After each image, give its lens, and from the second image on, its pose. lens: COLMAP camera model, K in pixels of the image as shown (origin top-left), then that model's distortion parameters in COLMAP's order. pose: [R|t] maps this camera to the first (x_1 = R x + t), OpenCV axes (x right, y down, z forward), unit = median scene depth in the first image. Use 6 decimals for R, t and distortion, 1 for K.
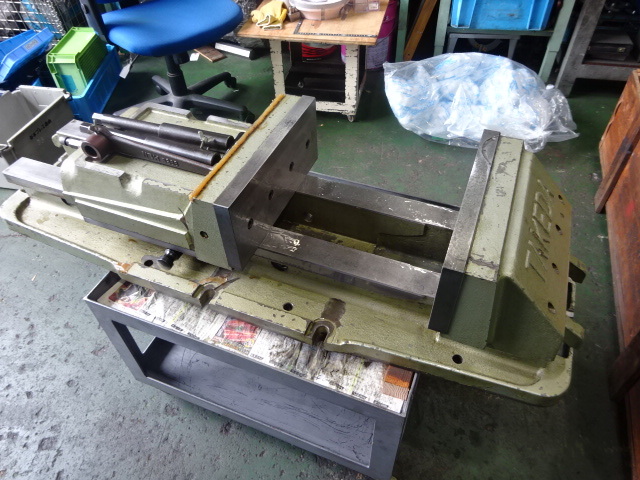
lens RADIAL K [[471.1, 0, 320.0], [0, 471.1, 240.0], [0, 0, 1]] dist [0.015271, -0.021051]
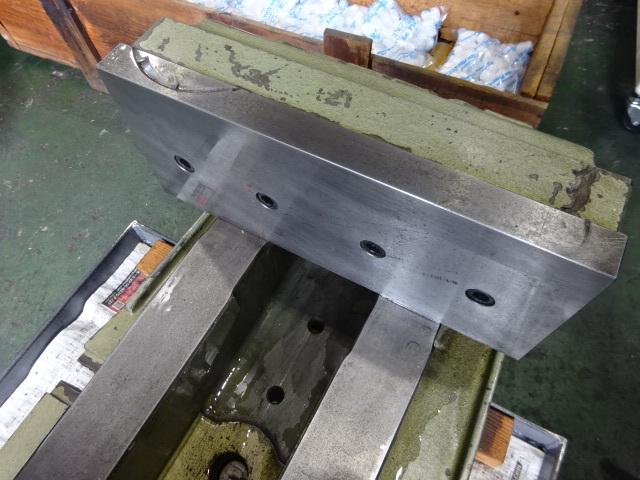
lens RADIAL K [[471.1, 0, 320.0], [0, 471.1, 240.0], [0, 0, 1]] dist [0.015271, -0.021051]
pose [[0.113816, -0.852378, 0.510389, 0.044130], [0.743557, 0.413799, 0.525256, -0.210229], [-0.658915, 0.319721, 0.680889, 0.571078]]
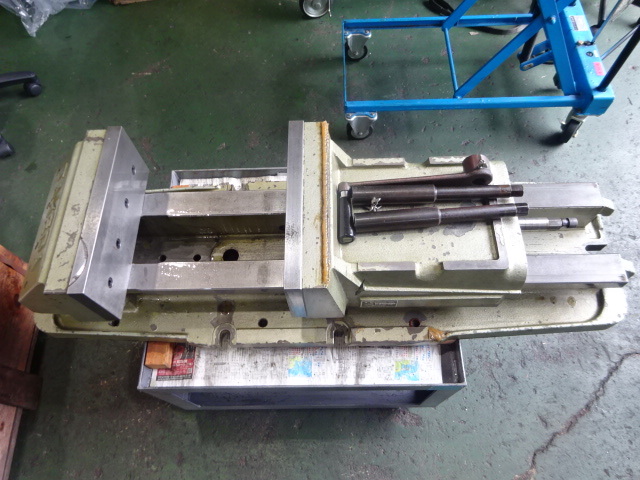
lens RADIAL K [[471.1, 0, 320.0], [0, 471.1, 240.0], [0, 0, 1]] dist [0.015271, -0.021051]
pose [[-0.921388, 0.370731, -0.116629, -0.003135], [-0.235812, -0.294751, 0.926021, -1.002584], [0.308928, 0.880727, 0.359003, 0.626221]]
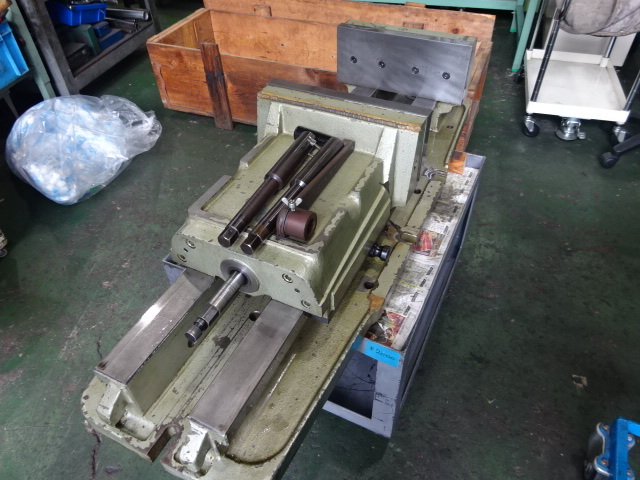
lens RADIAL K [[471.1, 0, 320.0], [0, 471.1, 240.0], [0, 0, 1]] dist [0.015271, -0.021051]
pose [[0.066441, -0.668161, 0.741044, -0.996101], [0.737279, 0.533299, 0.414744, -0.453367], [-0.672314, 0.518800, 0.528054, 0.531047]]
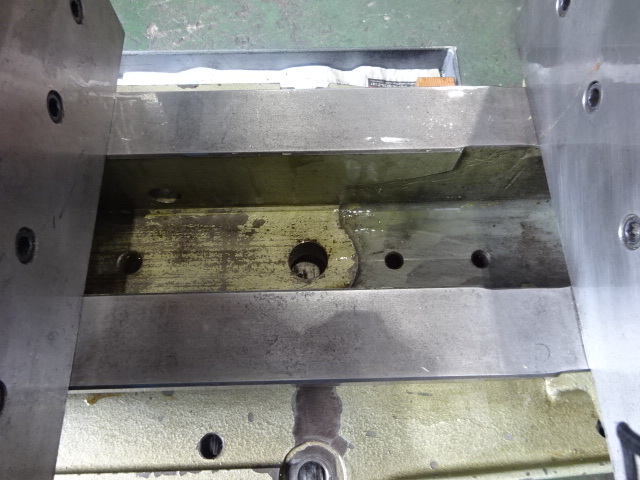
lens RADIAL K [[471.1, 0, 320.0], [0, 471.1, 240.0], [0, 0, 1]] dist [0.015271, -0.021051]
pose [[0.914077, -0.363744, 0.179314, 0.011079], [0.270733, 0.876535, 0.397982, -0.145231], [-0.301938, -0.315240, 0.899698, 0.597058]]
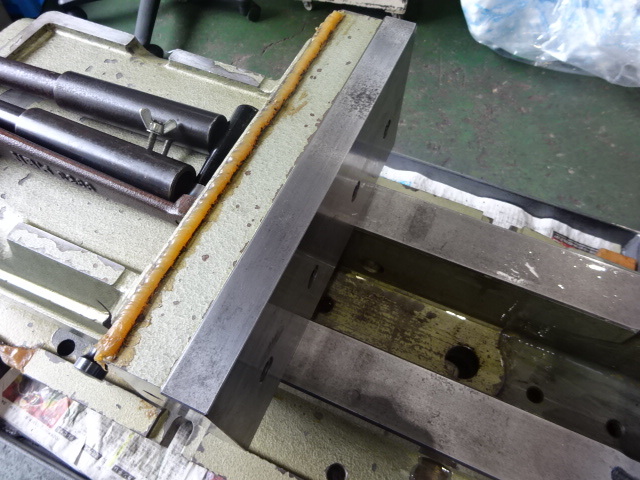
lens RADIAL K [[471.1, 0, 320.0], [0, 471.1, 240.0], [0, 0, 1]] dist [0.015271, -0.021051]
pose [[0.999288, 0.037432, 0.004712, -0.088343], [-0.037531, 0.973612, 0.225103, -0.196611], [0.003838, -0.225119, 0.974324, 0.517647]]
